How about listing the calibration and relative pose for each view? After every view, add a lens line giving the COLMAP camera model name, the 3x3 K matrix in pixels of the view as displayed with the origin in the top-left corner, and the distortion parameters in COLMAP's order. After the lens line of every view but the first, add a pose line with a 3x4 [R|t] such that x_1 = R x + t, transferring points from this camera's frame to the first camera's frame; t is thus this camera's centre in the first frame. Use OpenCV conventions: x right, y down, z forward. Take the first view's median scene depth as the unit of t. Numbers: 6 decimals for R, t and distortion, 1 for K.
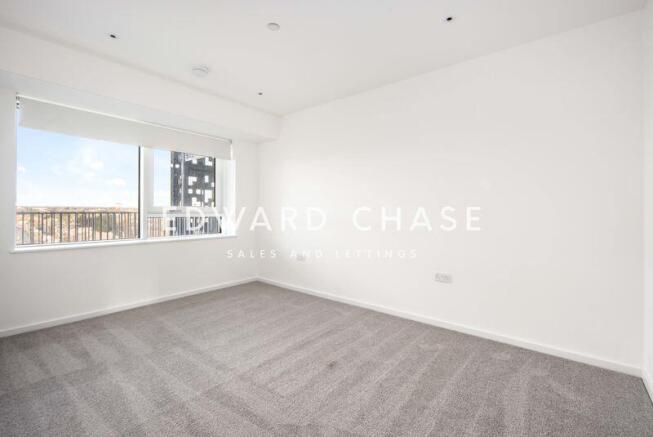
lens RADIAL K [[292.9, 0, 327.4], [0, 292.9, 221.2], [0, 0, 1]] dist [0.011626, -0.000400]
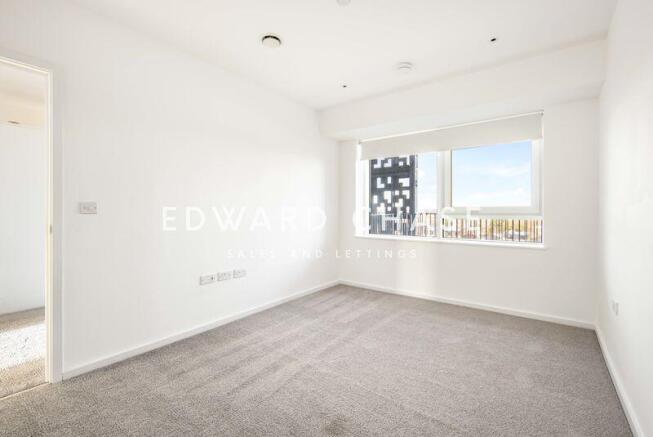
lens RADIAL K [[292.9, 0, 327.4], [0, 292.9, 221.2], [0, 0, 1]] dist [0.011626, -0.000400]
pose [[0.031701, 0.030519, -0.999031, 0.572885], [-0.033042, 0.999019, 0.029470, -0.026740], [0.998951, 0.032076, 0.032678, 0.766343]]
